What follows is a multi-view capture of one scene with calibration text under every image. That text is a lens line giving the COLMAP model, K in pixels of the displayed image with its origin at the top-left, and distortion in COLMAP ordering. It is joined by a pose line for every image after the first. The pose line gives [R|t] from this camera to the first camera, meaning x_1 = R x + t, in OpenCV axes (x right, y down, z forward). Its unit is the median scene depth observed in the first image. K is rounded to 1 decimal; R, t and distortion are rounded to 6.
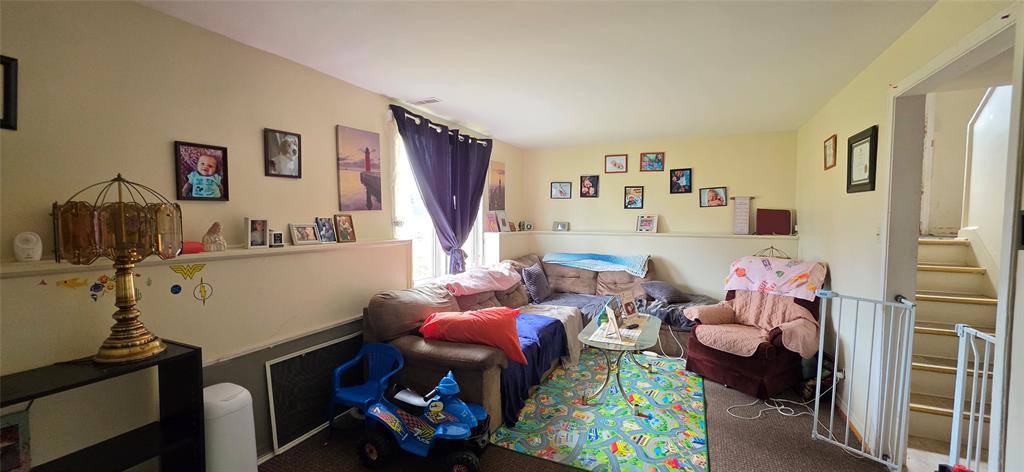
lens RADIAL K [[414.4, 0, 512.0], [0, 414.4, 236.0], [0, 0, 1]] dist [-0.000114, -0.000024]
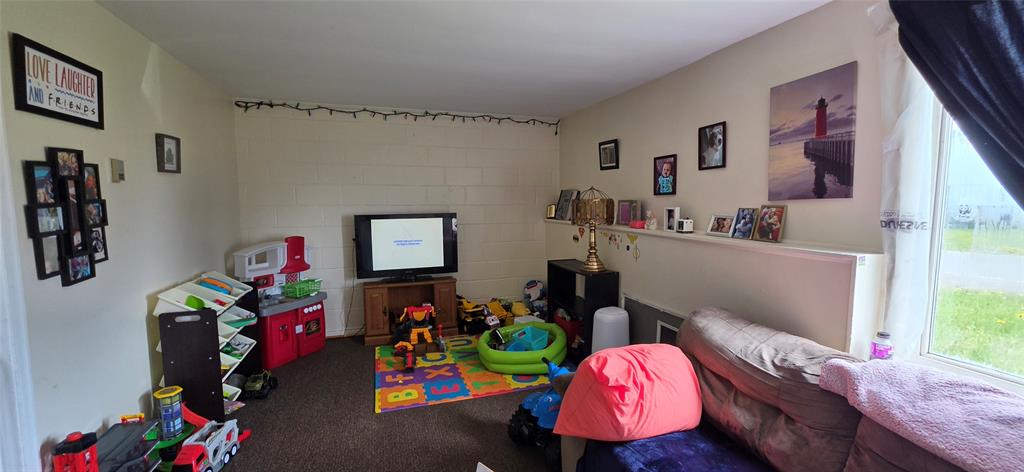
lens RADIAL K [[414.4, 0, 512.0], [0, 414.4, 236.0], [0, 0, 1]] dist [-0.000114, -0.000024]
pose [[-0.734666, 0.063601, -0.675441, 0.520333], [-0.024955, 0.992389, 0.120588, -0.085921], [0.677970, 0.105448, -0.727487, 1.406069]]
